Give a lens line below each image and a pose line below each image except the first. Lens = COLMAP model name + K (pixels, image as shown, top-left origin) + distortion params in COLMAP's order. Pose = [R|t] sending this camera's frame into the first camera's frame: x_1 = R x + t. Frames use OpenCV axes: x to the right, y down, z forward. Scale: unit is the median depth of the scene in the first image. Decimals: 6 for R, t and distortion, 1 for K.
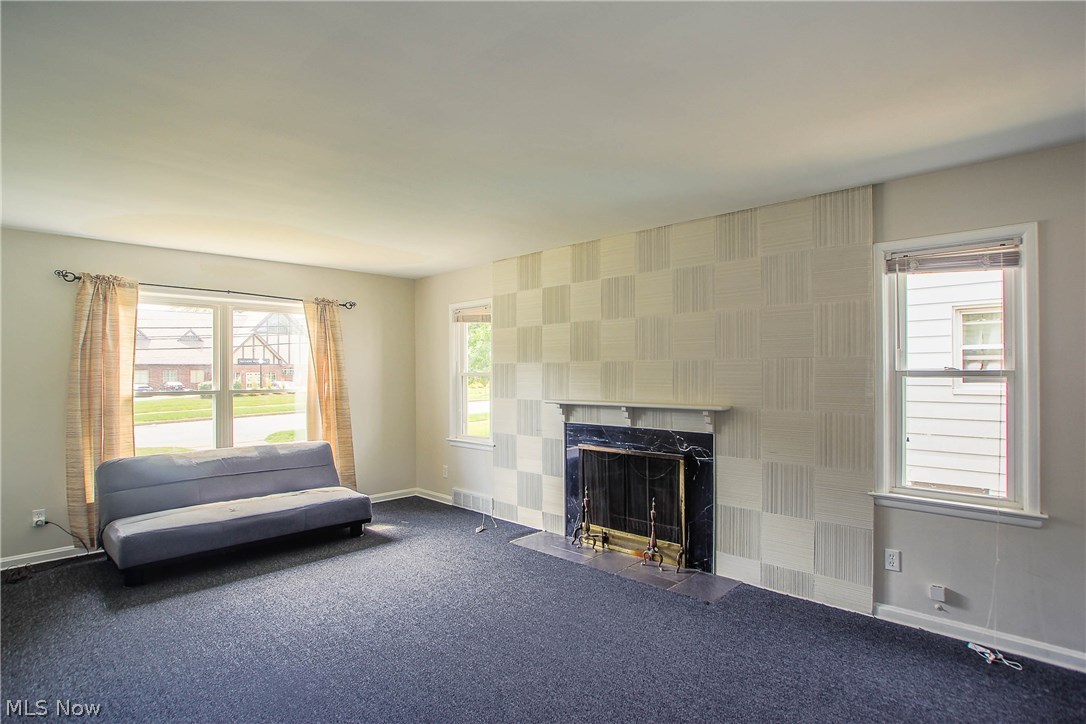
lens RADIAL K [[551.8, 0, 539.0], [0, 551.8, 371.6], [0, 0, 1]] dist [-0.017252, 0.001293]
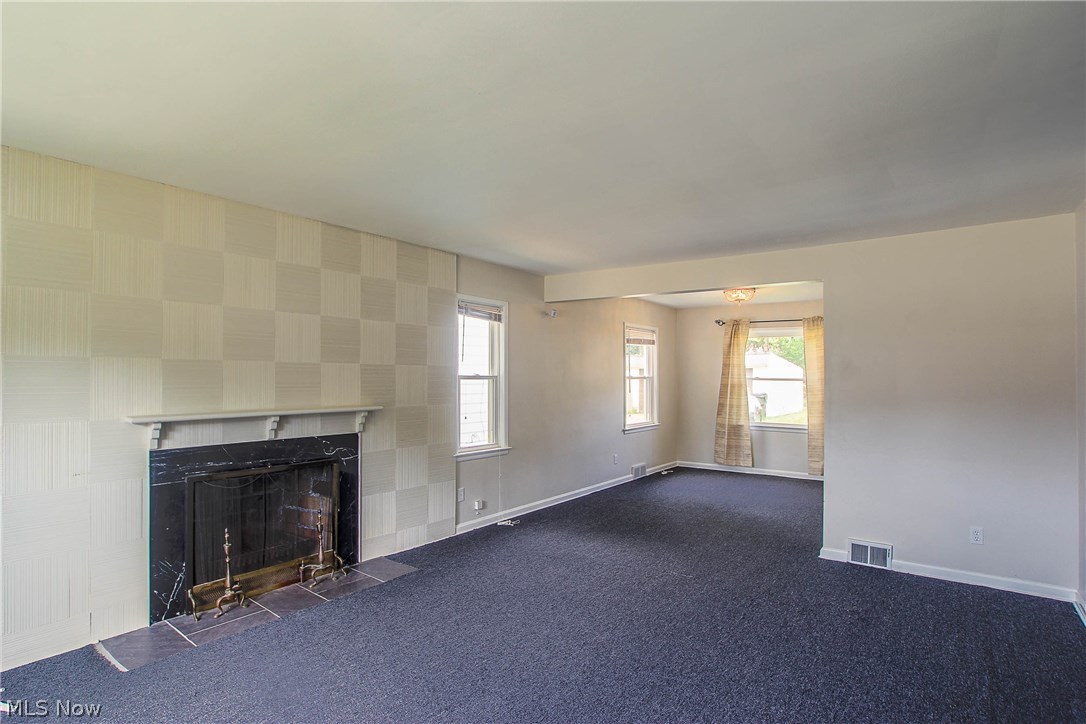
lens RADIAL K [[551.8, 0, 544.9], [0, 551.8, 370.1], [0, 0, 1]] dist [-0.017252, 0.001293]
pose [[-0.093010, 0.010940, 0.995605, -0.899324], [-0.009844, 0.999881, -0.011907, -0.000398], [-0.995616, -0.010909, -0.092891, 0.839155]]
